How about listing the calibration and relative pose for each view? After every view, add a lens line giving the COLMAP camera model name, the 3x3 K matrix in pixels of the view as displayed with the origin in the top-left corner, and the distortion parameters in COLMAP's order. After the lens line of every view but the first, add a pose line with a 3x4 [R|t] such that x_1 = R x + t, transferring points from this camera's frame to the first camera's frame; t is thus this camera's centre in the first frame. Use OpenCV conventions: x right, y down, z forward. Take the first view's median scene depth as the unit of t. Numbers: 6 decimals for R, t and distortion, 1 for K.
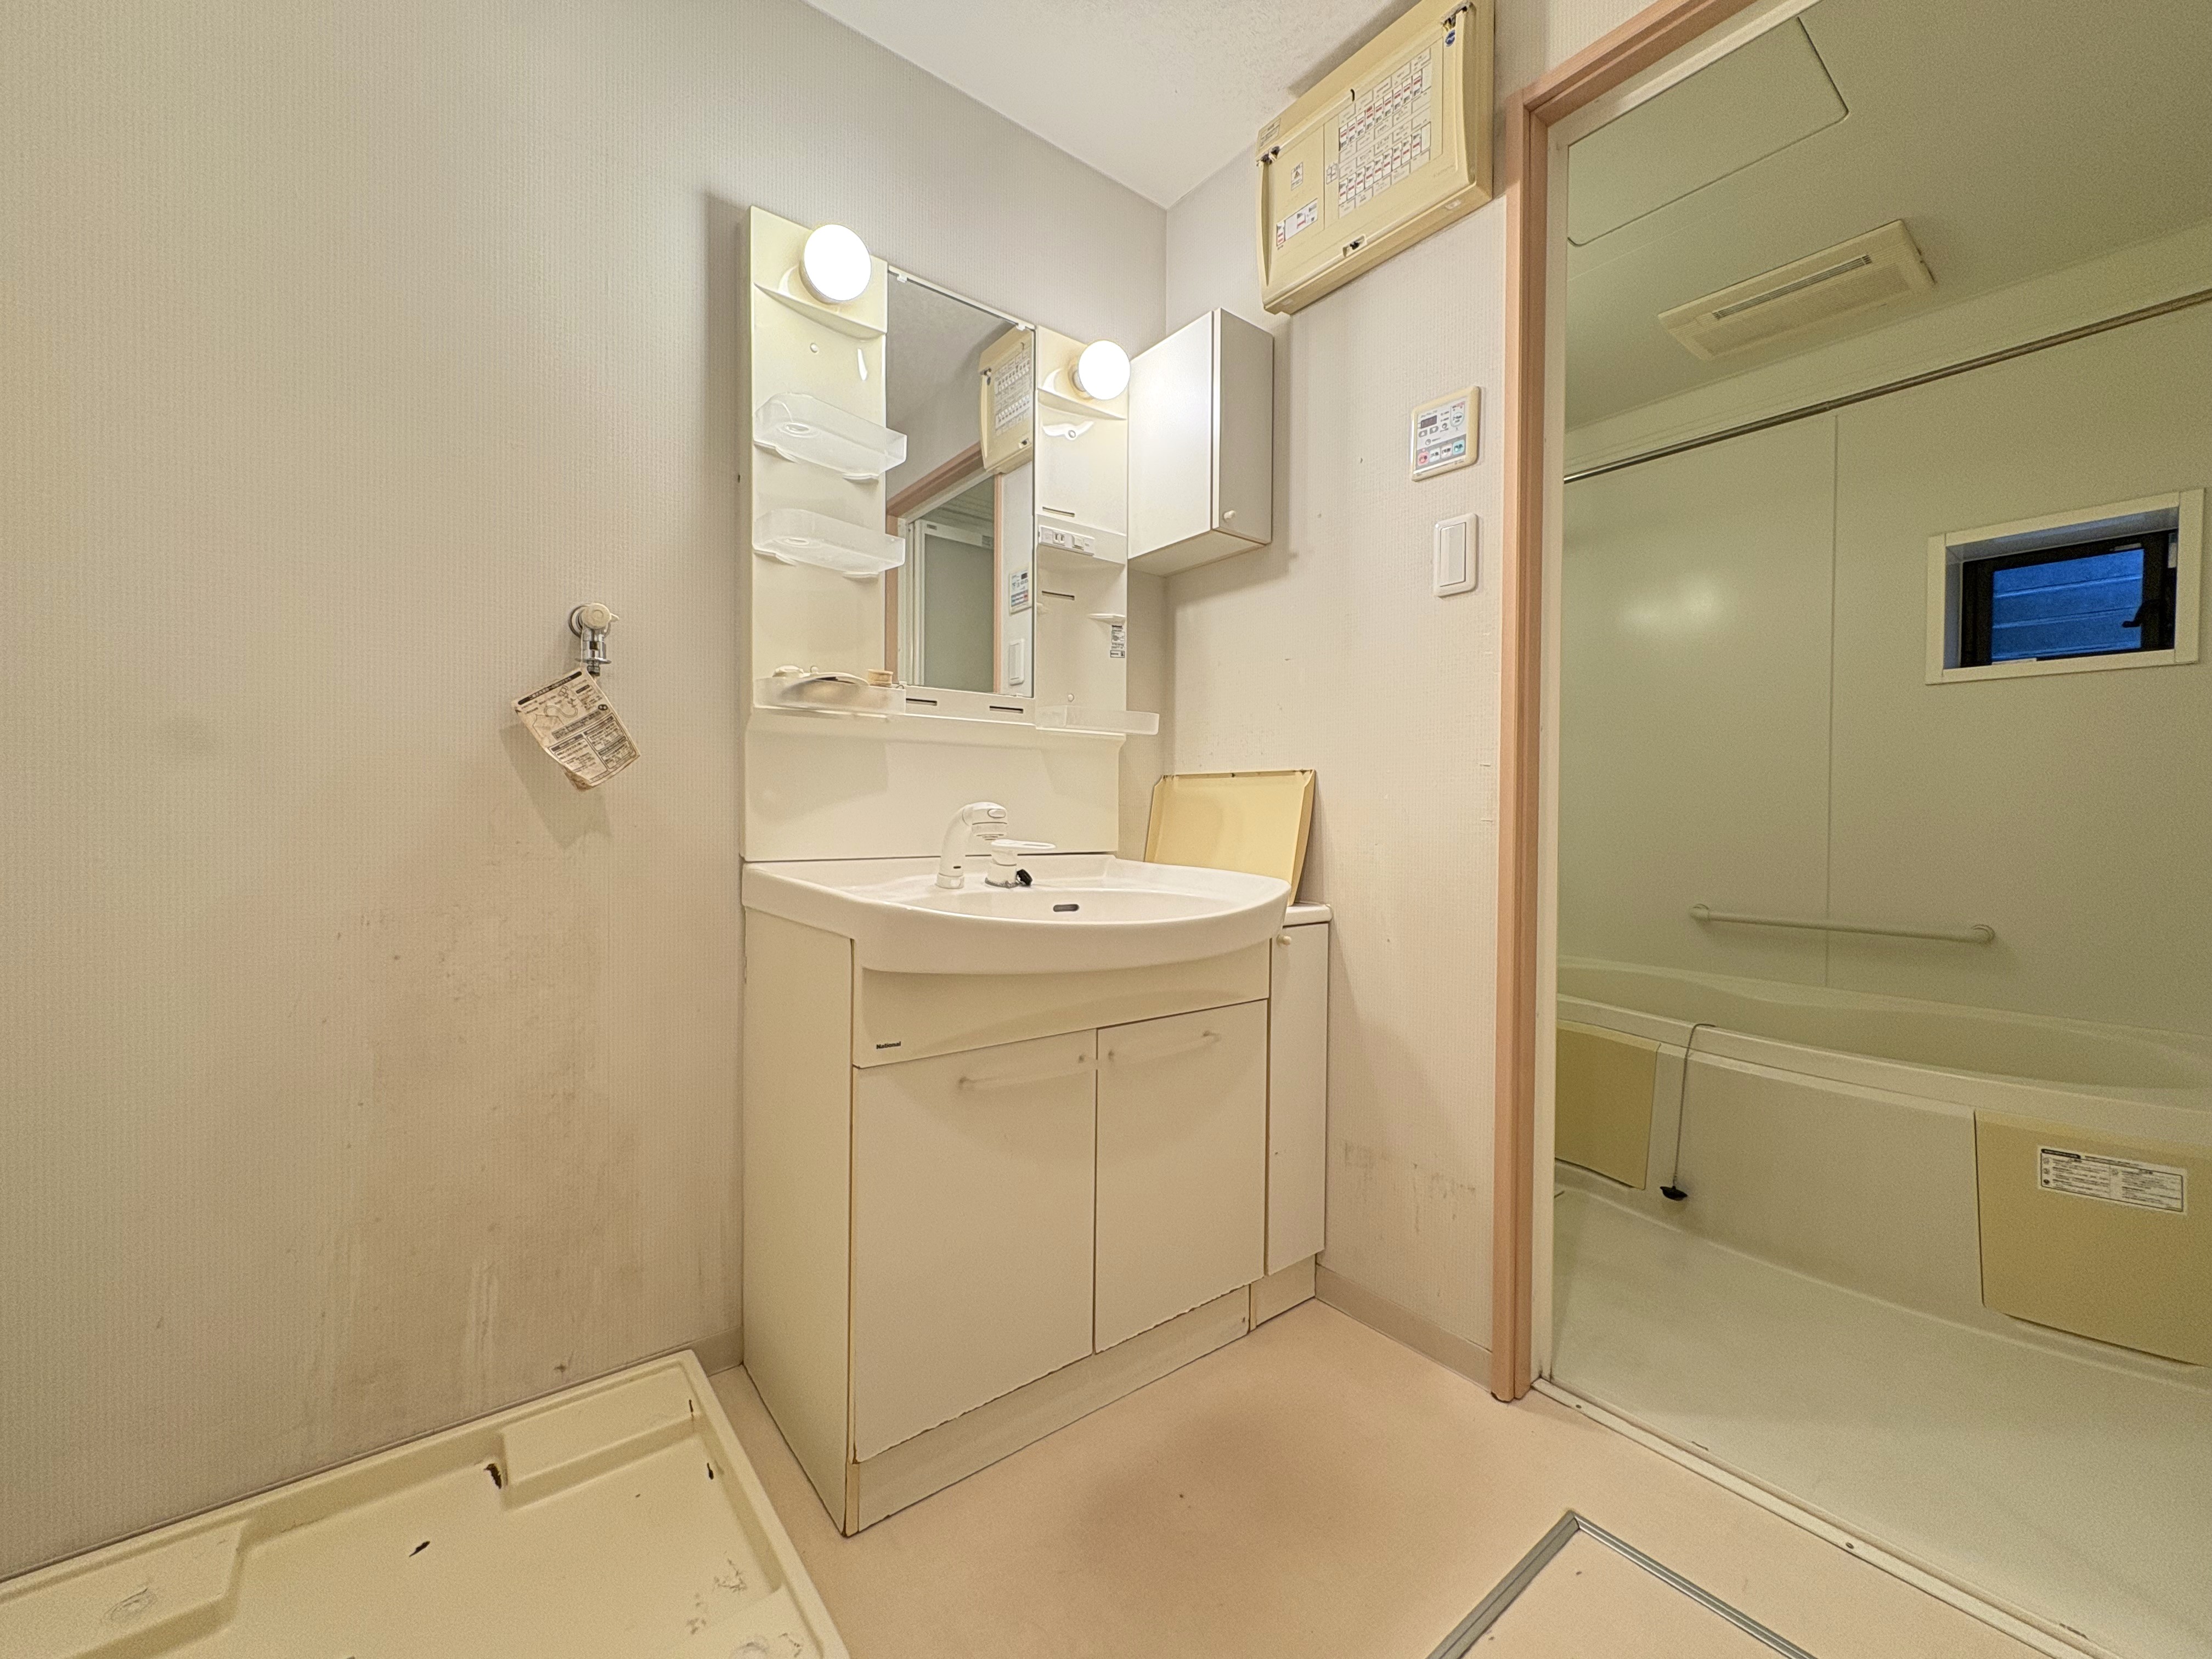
lens RADIAL K [[890.1, 0, 1095.1], [0, 890.1, 833.9], [0, 0, 1]] dist [0.003672, -0.000376]
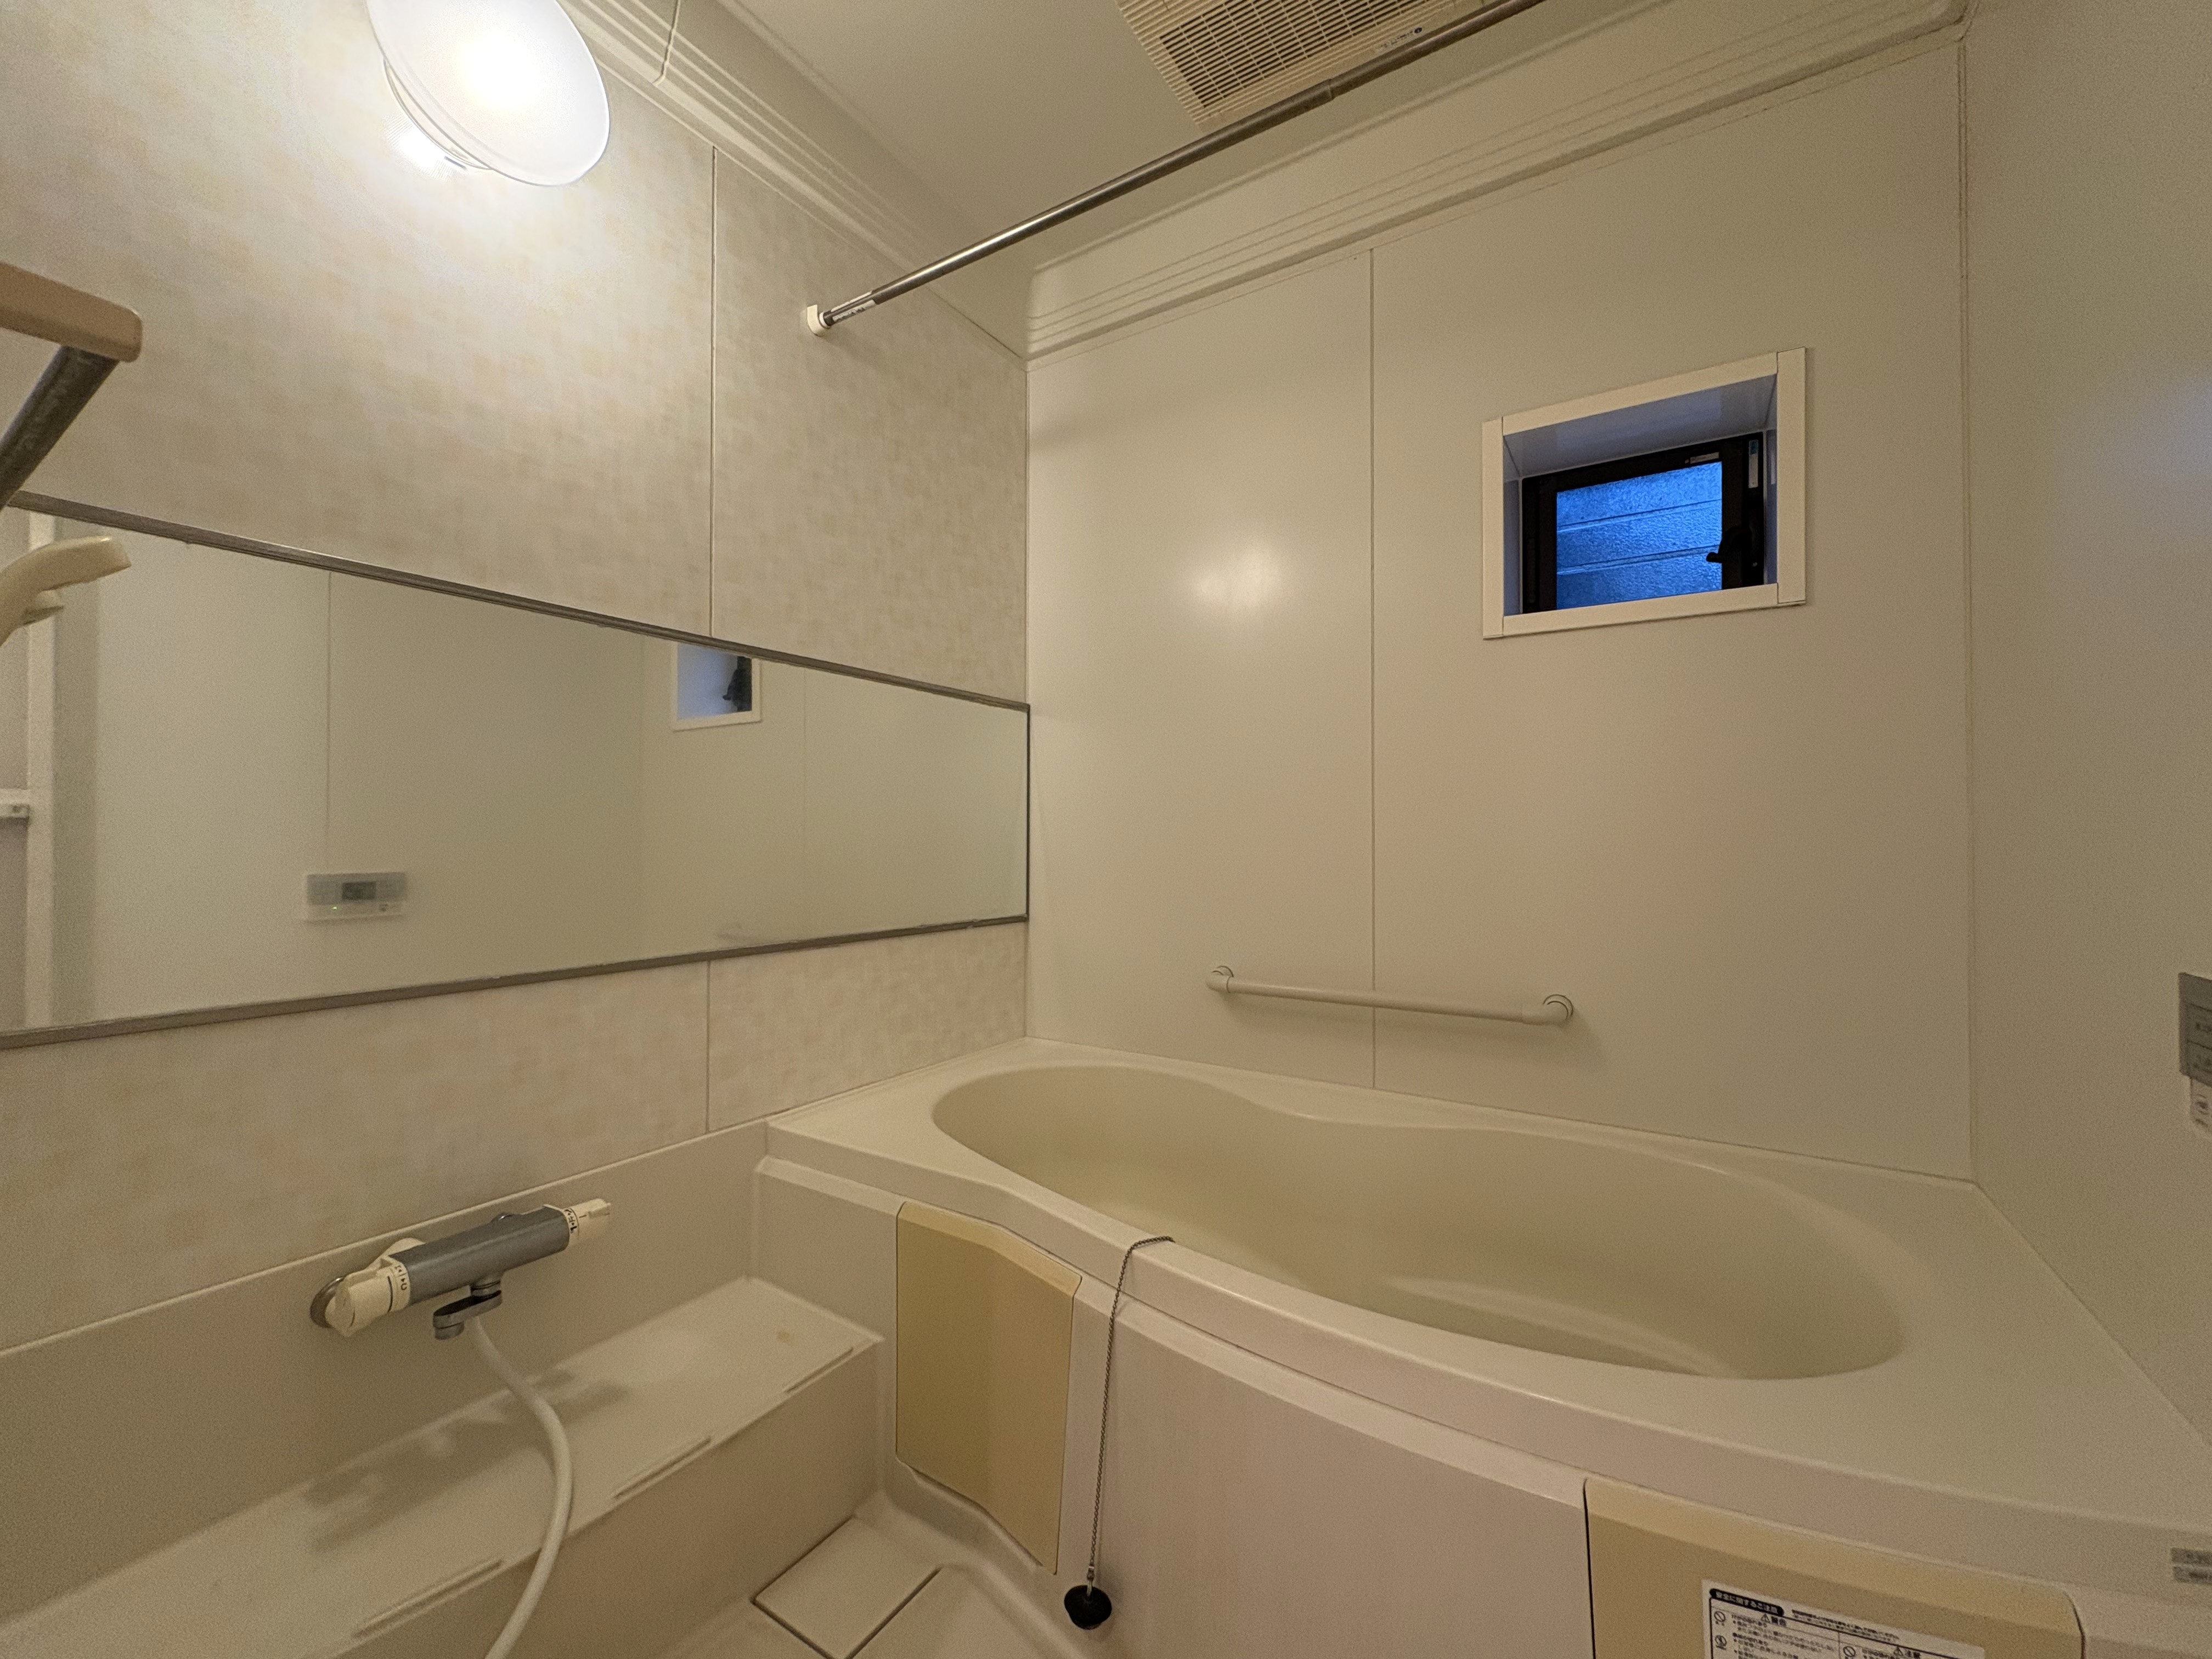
lens RADIAL K [[890.1, 0, 1109.0], [0, 890.1, 831.5], [0, 0, 1]] dist [0.003672, -0.000376]
pose [[0.942588, 0.005292, 0.333916, 0.453782], [0.007082, 0.999333, -0.035828, -0.000300], [-0.333882, 0.036136, 0.941922, 0.480740]]
